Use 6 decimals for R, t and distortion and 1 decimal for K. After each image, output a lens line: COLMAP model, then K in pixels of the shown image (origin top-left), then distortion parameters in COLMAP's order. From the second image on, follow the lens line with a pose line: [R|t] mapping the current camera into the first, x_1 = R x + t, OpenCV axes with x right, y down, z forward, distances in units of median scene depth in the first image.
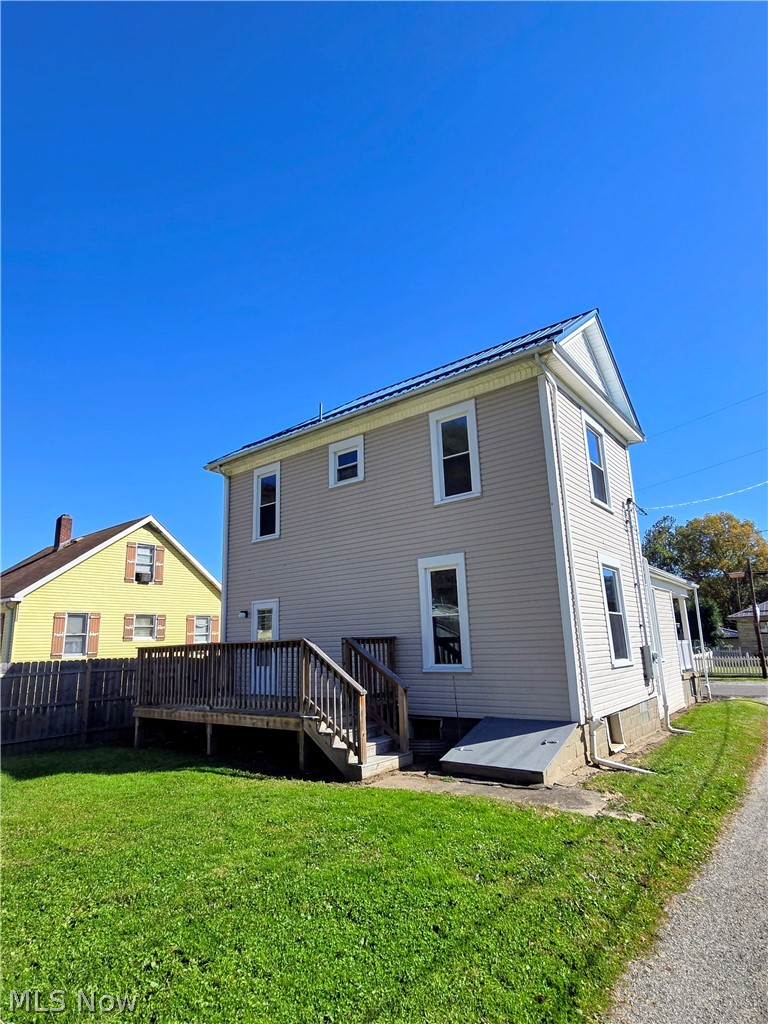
lens RADIAL K [[569.0, 0, 377.9], [0, 569.0, 513.9], [0, 0, 1]] dist [-0.003318, -0.001663]
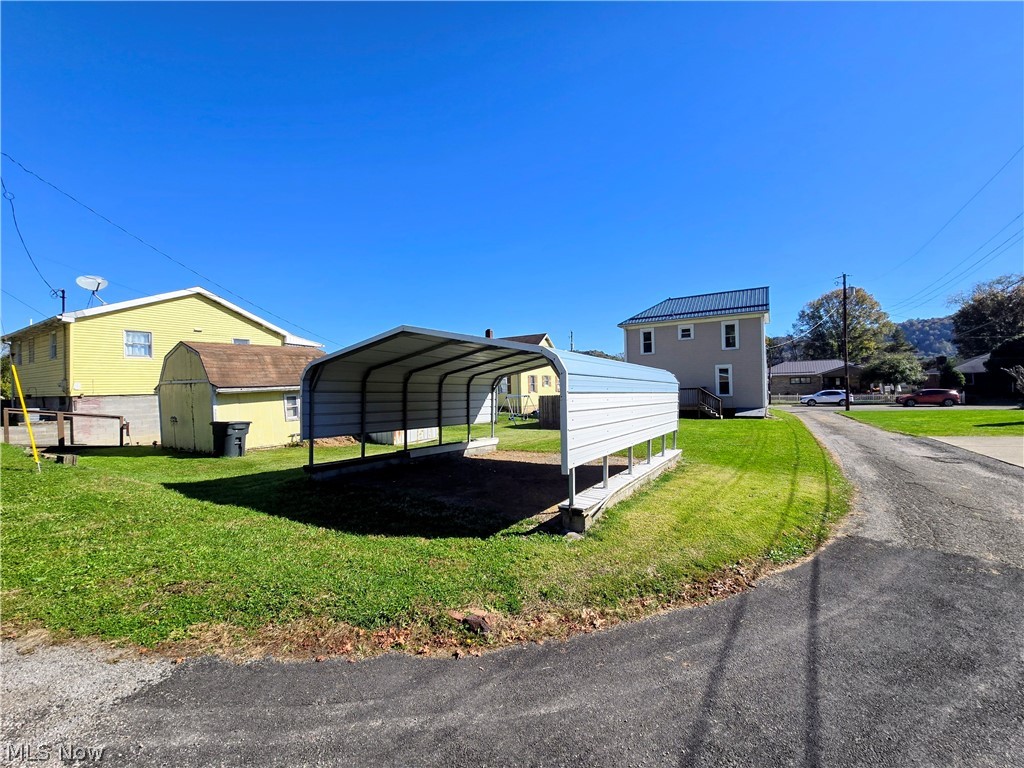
lens RADIAL K [[418.5, 0, 515.7], [0, 418.5, 386.2], [0, 0, 1]] dist [-0.007417, 0.002183]
pose [[0.993928, 0.006998, 0.109813, -1.491101], [-0.030867, 0.975637, 0.217210, -0.326978], [-0.105617, -0.219281, 0.969928, -1.446799]]
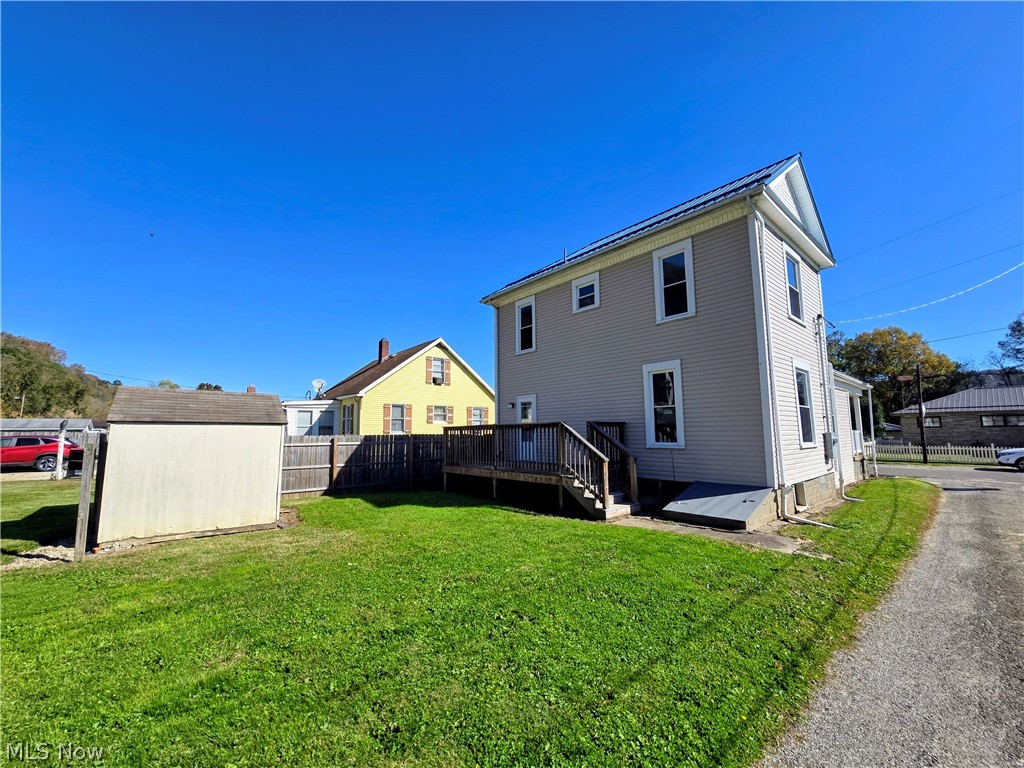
lens RADIAL K [[418.5, 0, 515.3], [0, 418.5, 385.5], [0, 0, 1]] dist [-0.007417, 0.002183]
pose [[0.982973, 0.000133, -0.183749, -0.045193], [0.021796, 0.992855, 0.117321, 0.006169], [0.182452, -0.119328, 0.975947, -0.015619]]
